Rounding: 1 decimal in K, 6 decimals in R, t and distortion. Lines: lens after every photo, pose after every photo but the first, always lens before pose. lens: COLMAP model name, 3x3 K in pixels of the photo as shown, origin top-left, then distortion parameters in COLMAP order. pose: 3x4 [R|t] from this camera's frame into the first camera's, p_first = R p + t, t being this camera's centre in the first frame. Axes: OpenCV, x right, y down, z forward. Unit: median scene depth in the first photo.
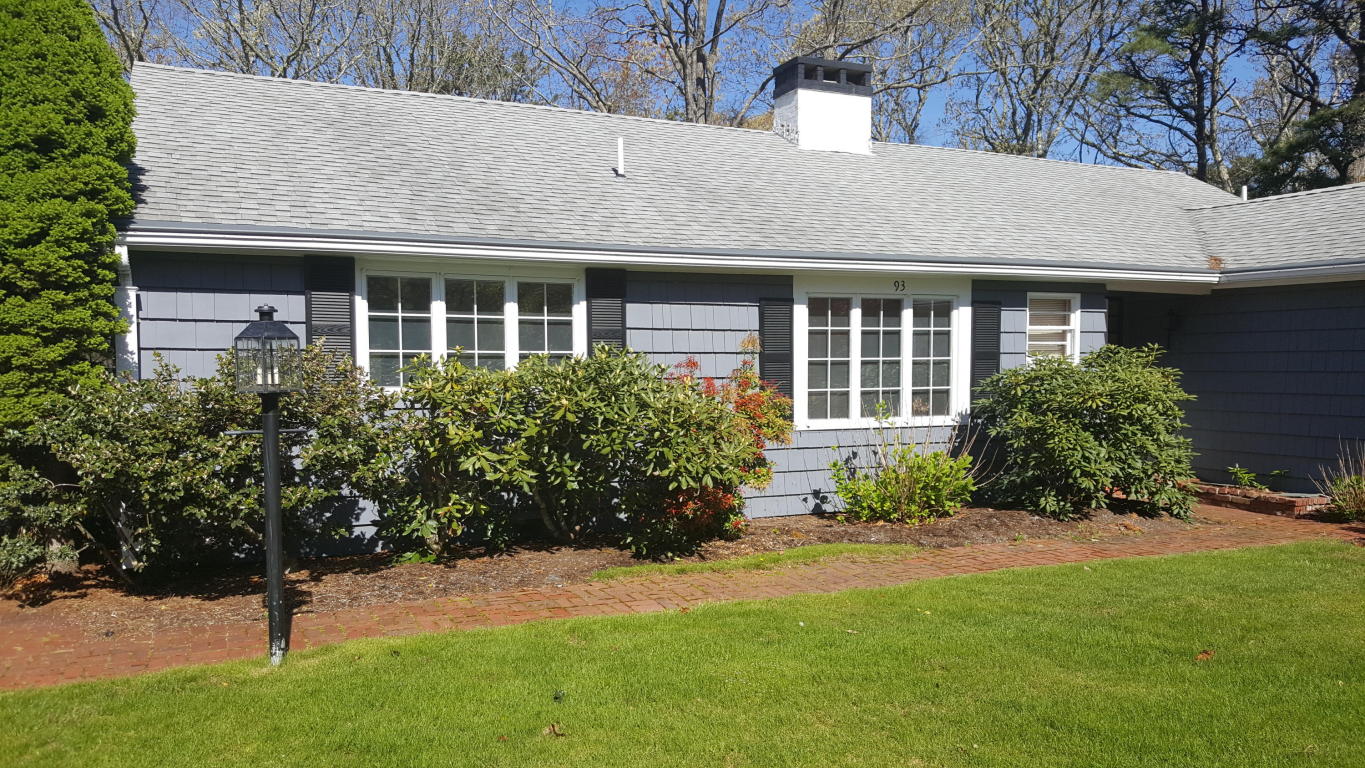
lens RADIAL K [[1018.1, 0, 681.2], [0, 1018.1, 389.7], [0, 0, 1]] dist [0.025692, -0.072283]
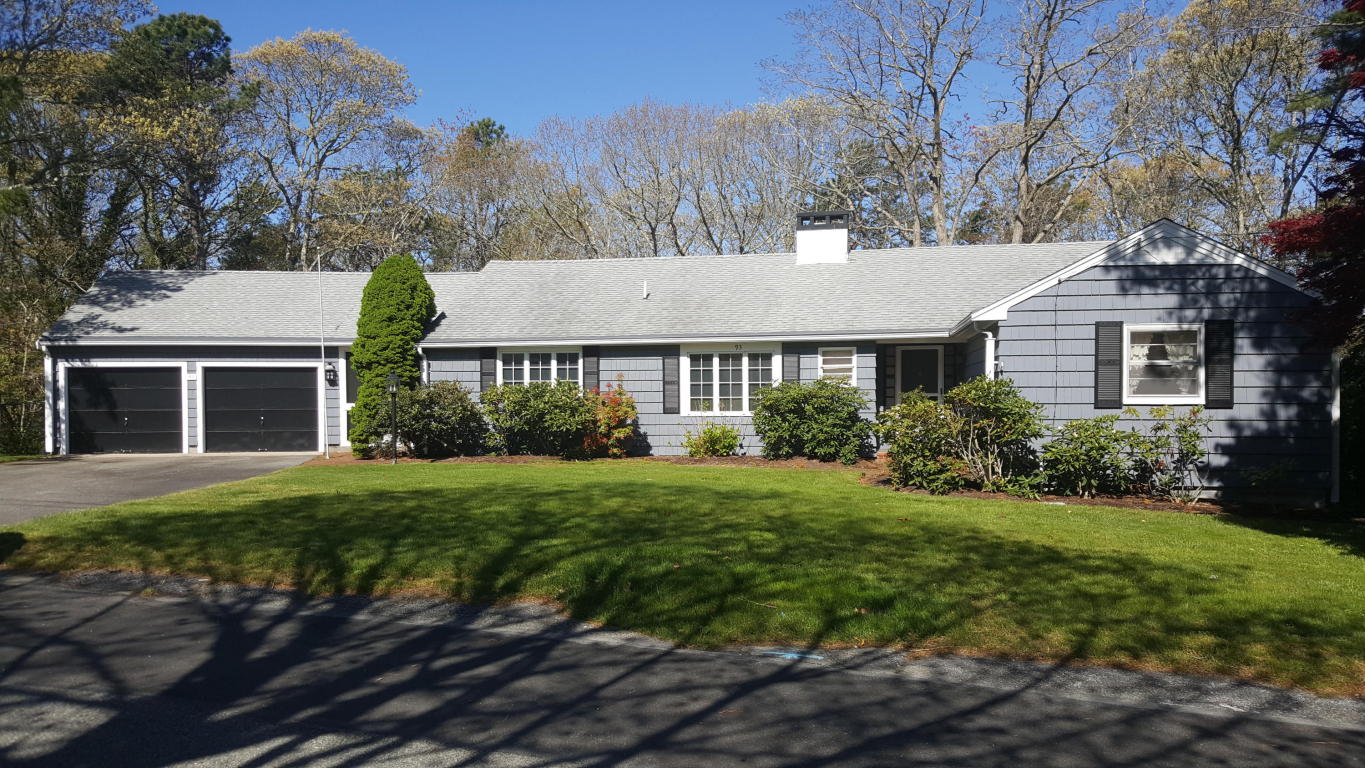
lens RADIAL K [[1018.1, 0, 685.1], [0, 1018.1, 382.4], [0, 0, 1]] dist [0.025692, -0.072283]
pose [[0.811251, -0.005524, -0.584672, 1.393139], [-0.012775, 0.999549, -0.027169, 0.027575], [0.584559, 0.029510, 0.810815, -0.749997]]
